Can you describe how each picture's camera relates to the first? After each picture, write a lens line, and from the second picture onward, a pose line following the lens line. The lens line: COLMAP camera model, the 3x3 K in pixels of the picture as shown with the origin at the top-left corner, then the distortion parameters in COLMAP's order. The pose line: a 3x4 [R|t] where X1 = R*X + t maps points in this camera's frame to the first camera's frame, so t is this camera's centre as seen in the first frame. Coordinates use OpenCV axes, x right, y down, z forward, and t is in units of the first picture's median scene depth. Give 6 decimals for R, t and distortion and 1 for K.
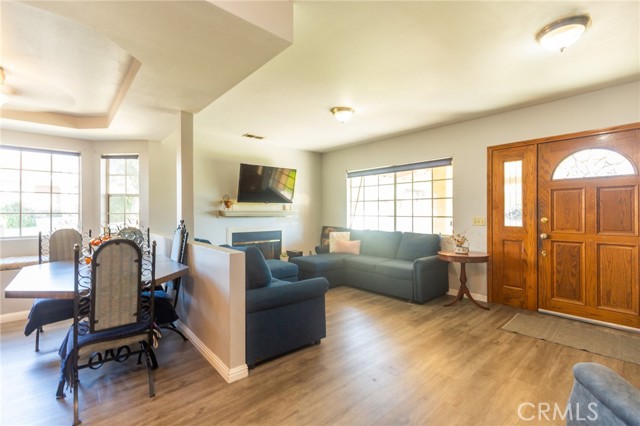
lens RADIAL K [[286.9, 0, 320.1], [0, 286.9, 214.1], [0, 0, 1]] dist [0.010954, -0.001066]
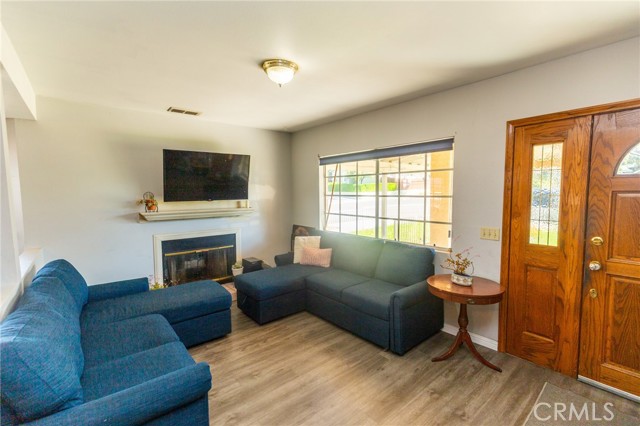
lens RADIAL K [[286.9, 0, 321.4], [0, 286.9, 215.5], [0, 0, 1]] dist [0.010954, -0.001066]
pose [[0.999598, -0.005563, -0.027797, 0.172698], [0.007693, 0.996991, 0.077133, -0.072581], [0.027284, -0.077315, 0.996633, 0.314524]]
